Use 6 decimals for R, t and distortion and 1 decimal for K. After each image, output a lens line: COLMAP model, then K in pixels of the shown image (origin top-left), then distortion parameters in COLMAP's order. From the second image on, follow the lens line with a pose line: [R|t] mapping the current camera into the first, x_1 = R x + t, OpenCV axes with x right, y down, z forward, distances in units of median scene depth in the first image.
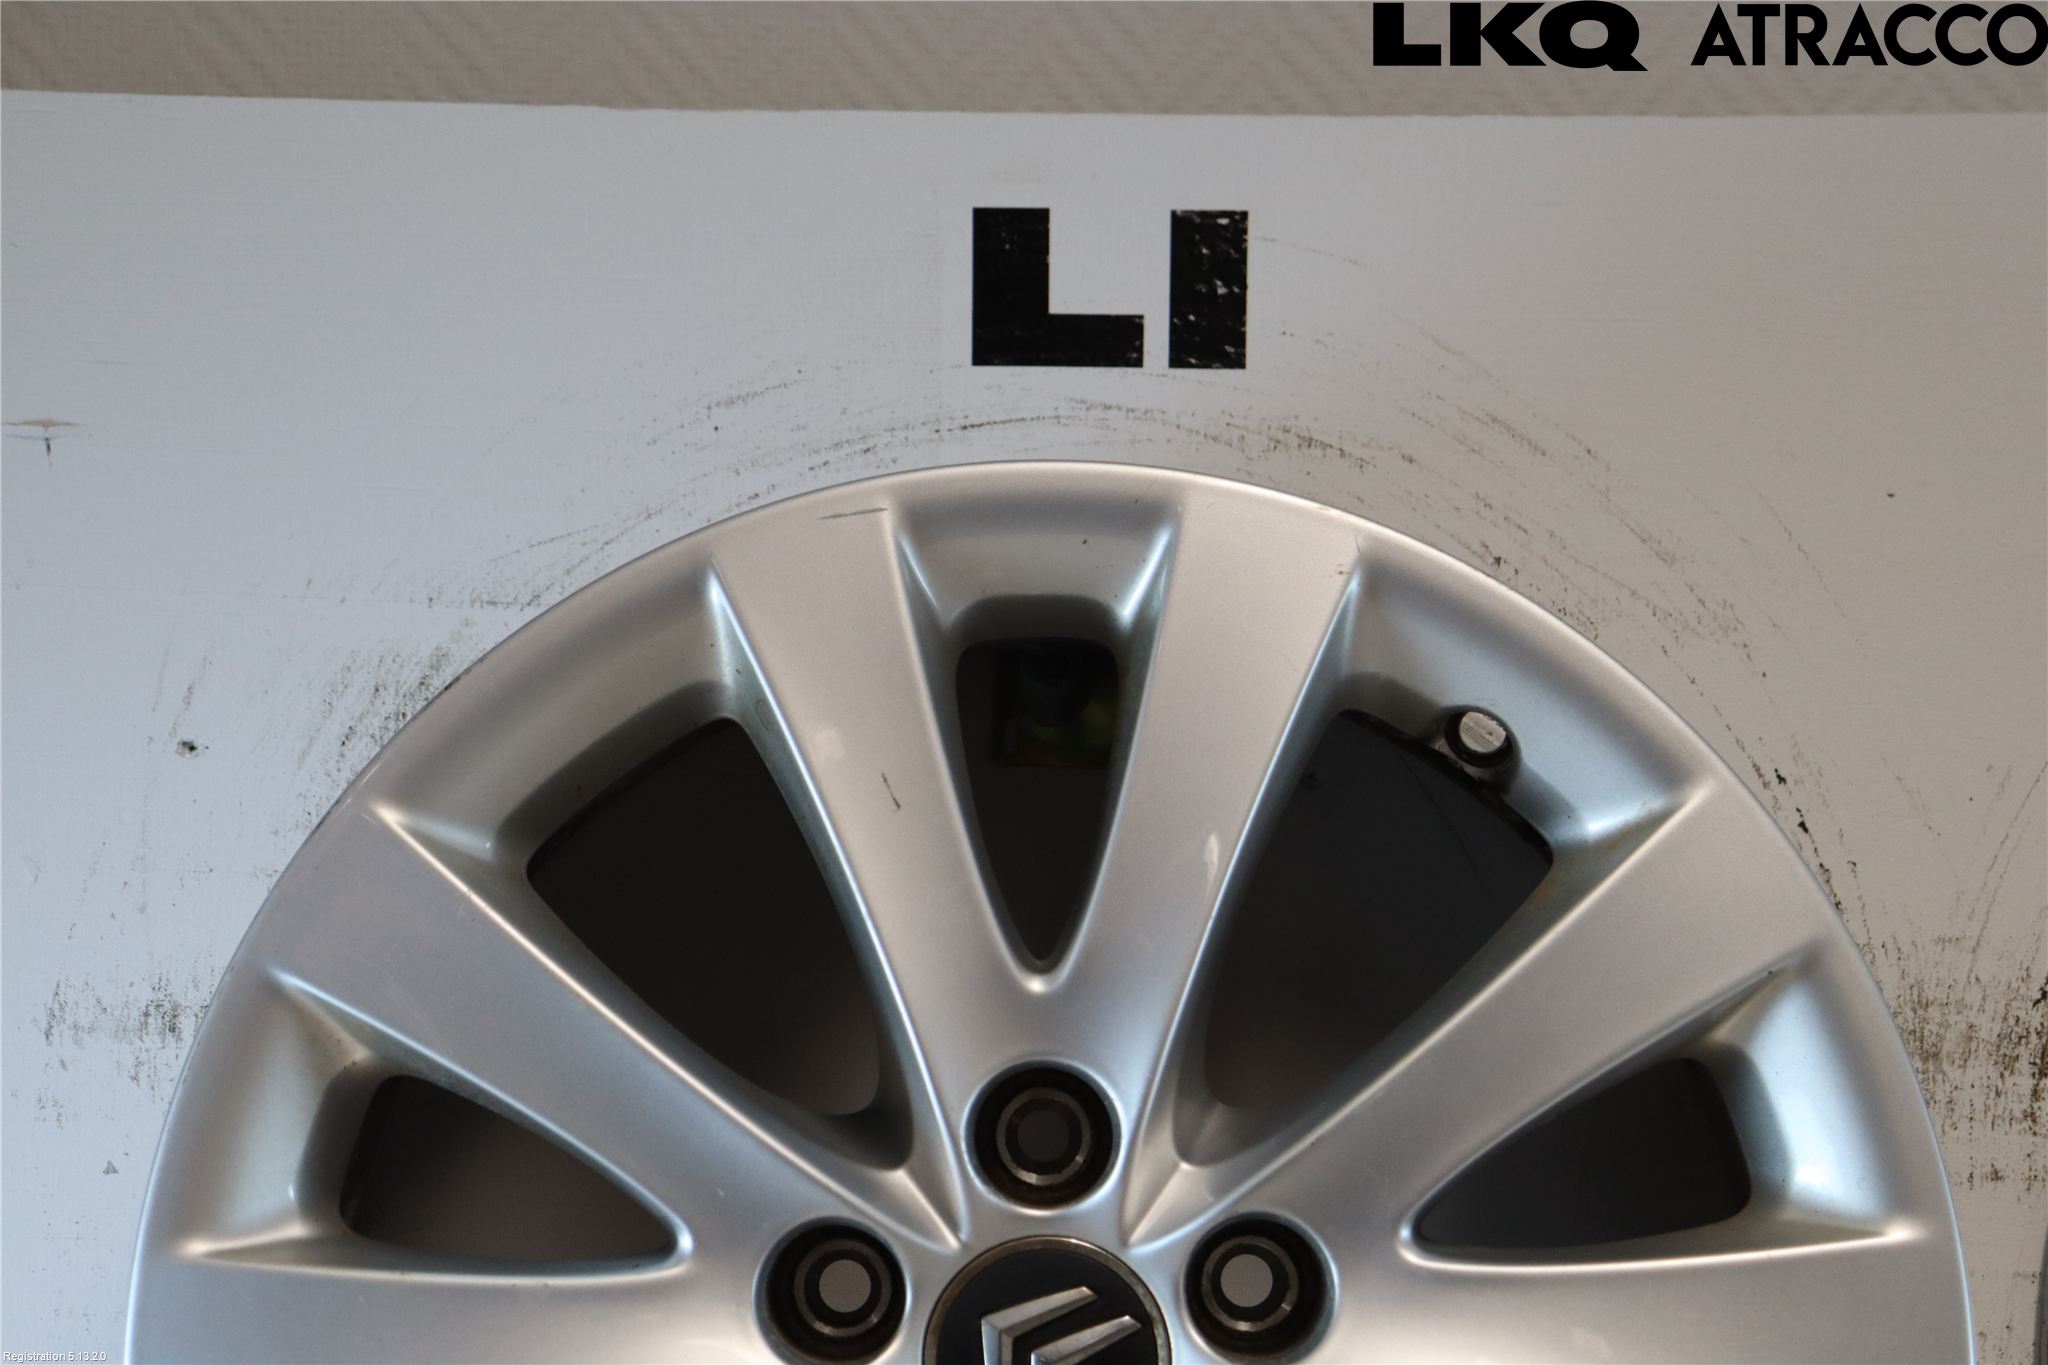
lens RADIAL K [[5095.0, 0, 1009.6], [0, 5095.0, 697.3], [0, 0, 1]] dist [0.467861, 0.000000]
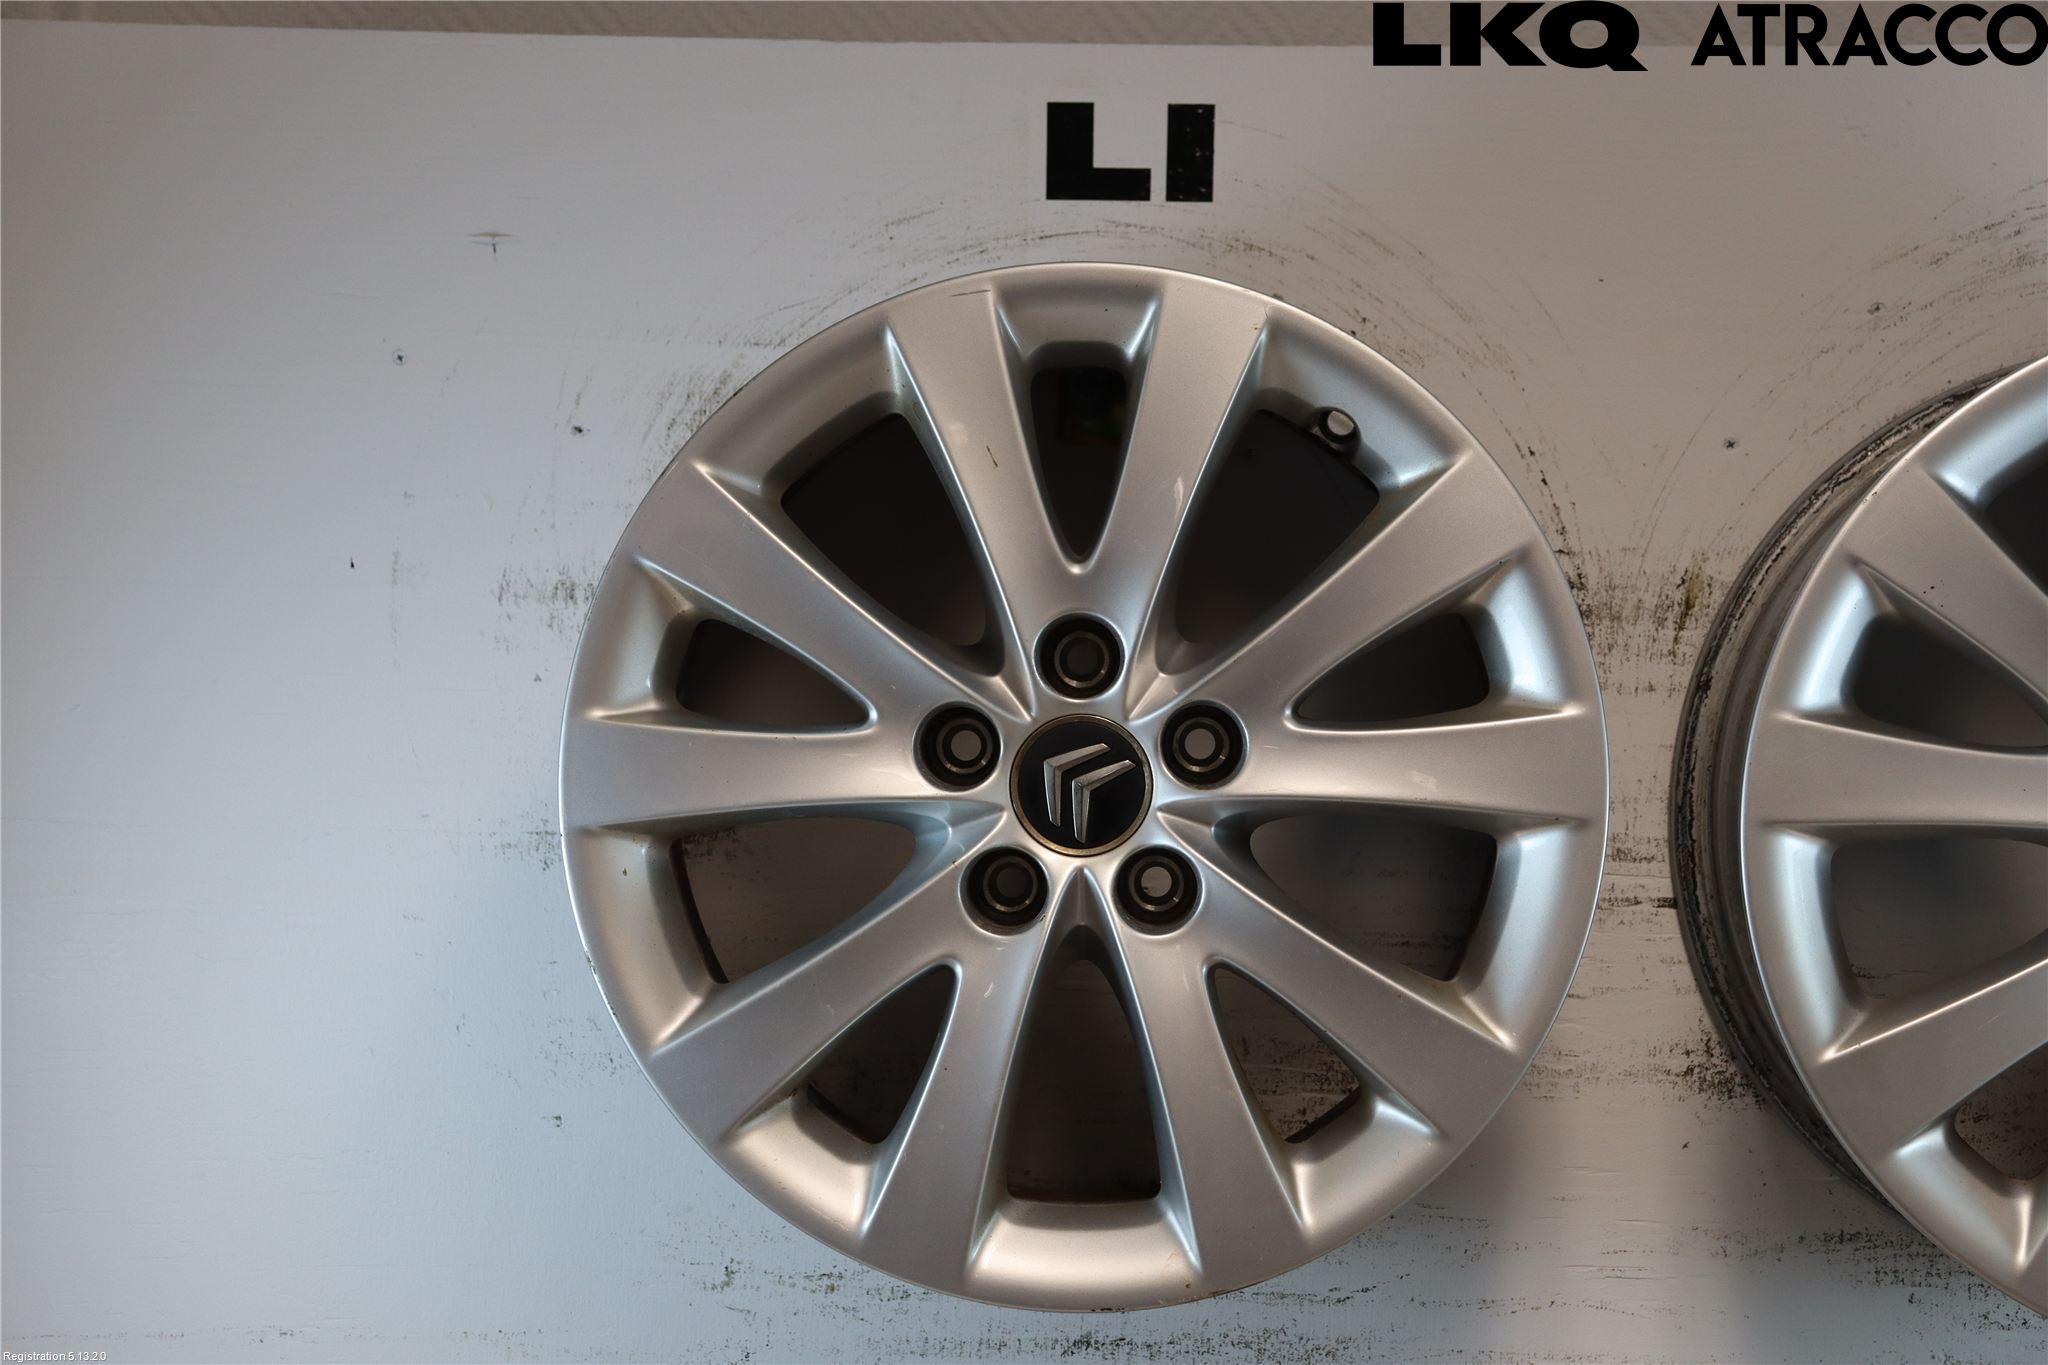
lens RADIAL K [[3845.7, 0, 1011.1], [0, 3845.7, 714.9], [0, 0, 1]] dist [0.241351, 0.000000]
pose [[0.999639, 0.005856, -0.026211, 0.017420], [-0.003803, 0.996968, 0.077720, 0.004413], [0.026587, -0.077592, 0.996631, -0.294543]]
